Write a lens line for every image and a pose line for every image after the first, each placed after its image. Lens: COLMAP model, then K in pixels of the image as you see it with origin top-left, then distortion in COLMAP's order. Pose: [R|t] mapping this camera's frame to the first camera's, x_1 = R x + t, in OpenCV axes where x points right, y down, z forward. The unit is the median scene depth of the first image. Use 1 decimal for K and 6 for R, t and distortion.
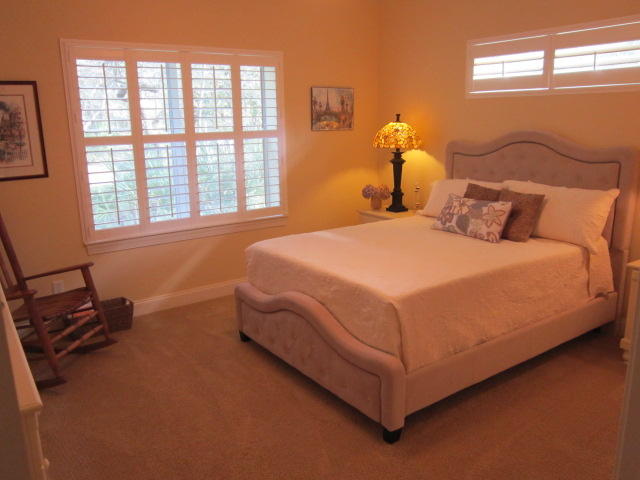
lens RADIAL K [[519.5, 0, 321.1], [0, 519.5, 236.1], [0, 0, 1]] dist [-0.054857, 0.019081]
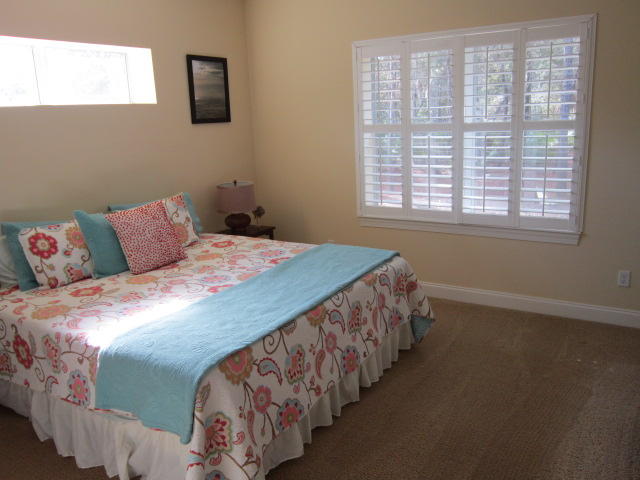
lens RADIAL K [[519.5, 0, 321.1], [0, 519.5, 236.1], [0, 0, 1]] dist [-0.054857, 0.019081]
pose [[0.390698, 0.213809, -0.895344, 0.485832], [-0.176004, 0.972058, 0.155326, -0.094361], [0.903536, 0.096898, 0.417412, 0.377202]]
